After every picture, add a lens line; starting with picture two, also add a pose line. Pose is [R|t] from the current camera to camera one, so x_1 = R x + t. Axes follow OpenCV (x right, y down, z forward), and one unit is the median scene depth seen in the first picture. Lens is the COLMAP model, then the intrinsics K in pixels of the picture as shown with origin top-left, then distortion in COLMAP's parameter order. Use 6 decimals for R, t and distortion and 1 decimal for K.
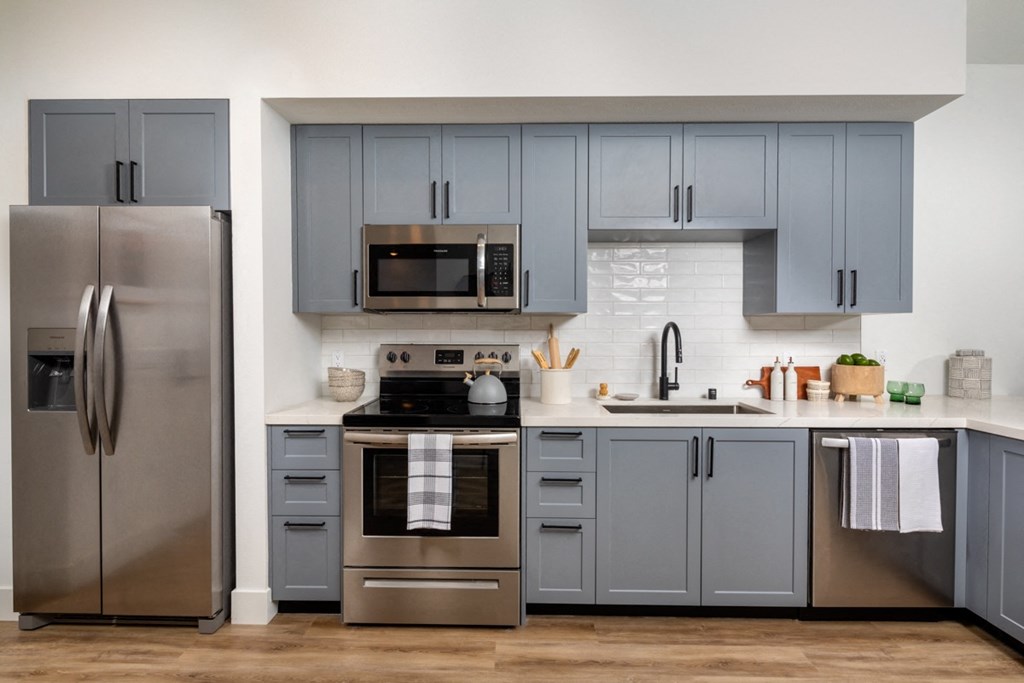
lens RADIAL K [[497.8, 0, 507.3], [0, 497.8, 338.1], [0, 0, 1]] dist [-0.002001, 0.000237]
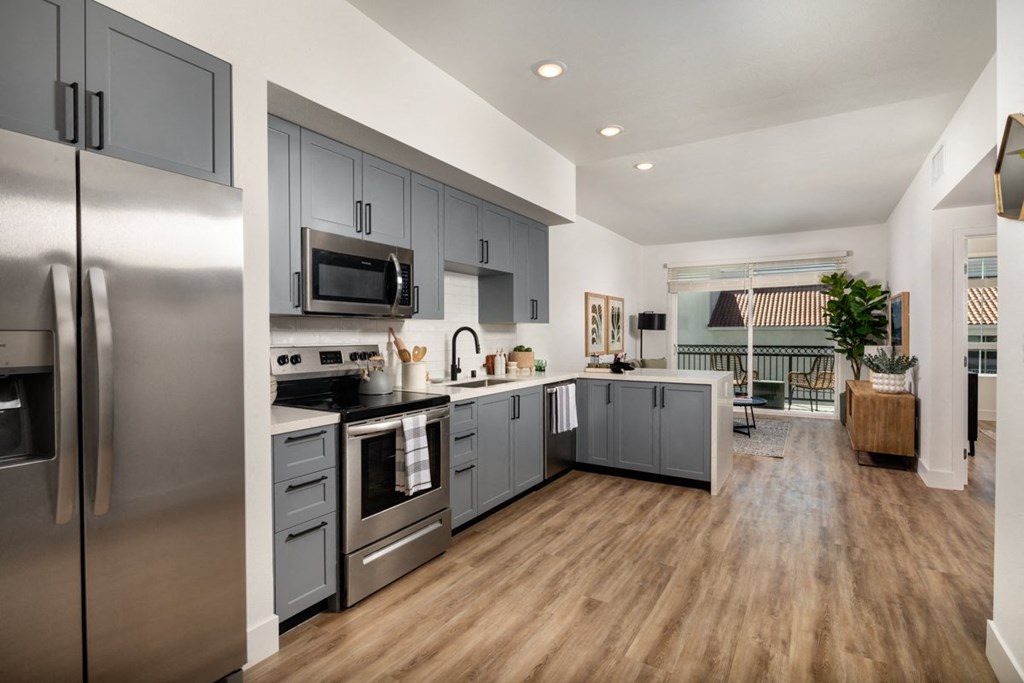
lens RADIAL K [[497.8, 0, 507.3], [0, 497.8, 338.1], [0, 0, 1]] dist [-0.002001, 0.000237]
pose [[0.511171, -0.011298, 0.859405, -0.968227], [0.015449, 0.999873, 0.003956, -0.002980], [-0.859340, 0.011255, 0.511280, 0.141399]]
